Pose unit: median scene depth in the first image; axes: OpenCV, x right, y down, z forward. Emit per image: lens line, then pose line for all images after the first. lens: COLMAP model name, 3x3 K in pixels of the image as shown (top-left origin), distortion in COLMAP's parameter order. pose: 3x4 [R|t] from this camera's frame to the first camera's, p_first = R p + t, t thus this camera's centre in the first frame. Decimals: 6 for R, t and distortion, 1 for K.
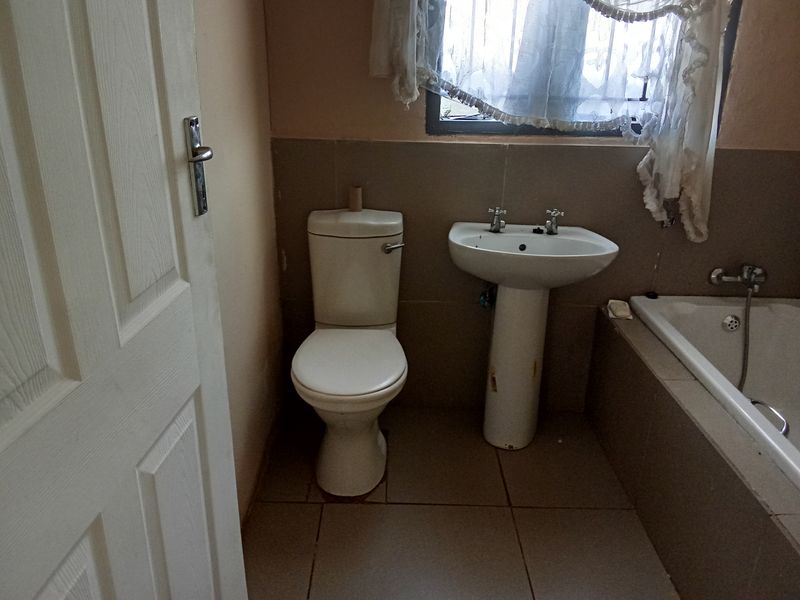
lens RADIAL K [[630.6, 0, 392.8], [0, 630.6, 305.9], [0, 0, 1]] dist [0.035285, -0.097644]
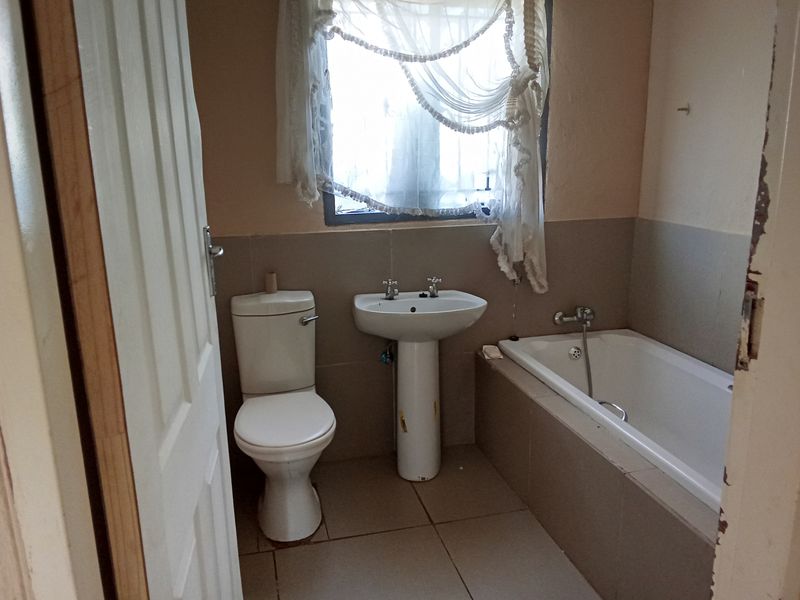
lens RADIAL K [[630.6, 0, 399.9], [0, 630.6, 308.2], [0, 0, 1]] dist [0.035285, -0.097644]
pose [[0.966609, -0.096497, 0.237392, -0.113892], [0.126413, 0.985385, -0.114176, 0.042660], [-0.222905, 0.140373, 0.964681, -0.187425]]
